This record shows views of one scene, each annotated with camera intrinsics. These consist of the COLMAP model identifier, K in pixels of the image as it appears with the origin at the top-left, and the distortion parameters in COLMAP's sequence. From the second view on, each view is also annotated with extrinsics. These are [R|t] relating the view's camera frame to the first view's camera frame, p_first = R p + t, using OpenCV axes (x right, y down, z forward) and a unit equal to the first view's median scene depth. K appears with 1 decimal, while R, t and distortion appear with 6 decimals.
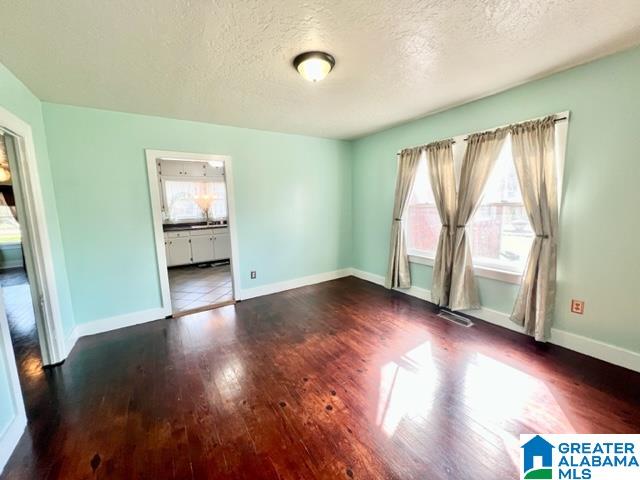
lens RADIAL K [[255.1, 0, 319.4], [0, 255.1, 238.5], [0, 0, 1]] dist [-0.001947, 0.000183]
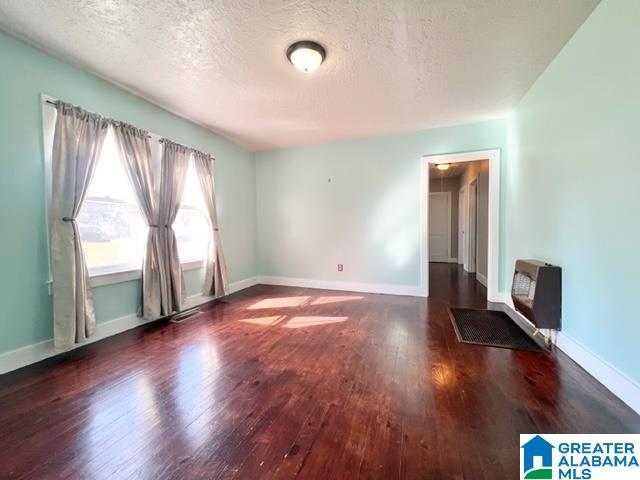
lens RADIAL K [[255.1, 0, 319.4], [0, 255.1, 238.5], [0, 0, 1]] dist [-0.001947, 0.000183]
pose [[-0.589084, 0.003995, 0.808062, -0.635413], [0.139460, 0.985485, 0.096796, -0.014753], [-0.795946, 0.169713, -0.581091, 1.185358]]
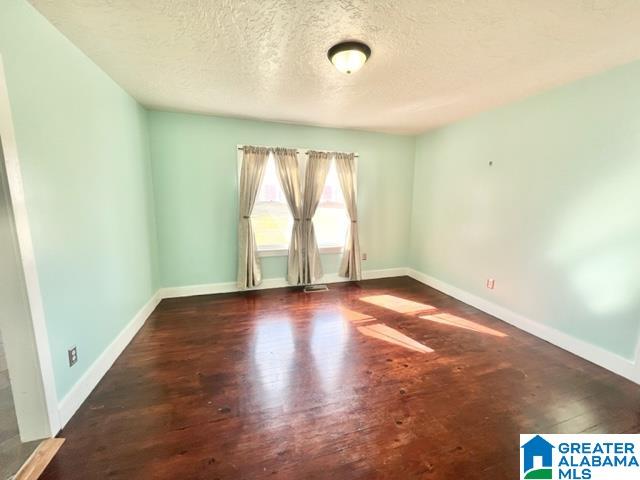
lens RADIAL K [[255.1, 0, 319.4], [0, 255.1, 238.5], [0, 0, 1]] dist [-0.001947, 0.000183]
pose [[0.272740, -0.119308, 0.954662, -0.735236], [0.116658, 0.989061, 0.090278, -0.066052], [-0.954989, 0.086746, 0.283675, 0.619791]]
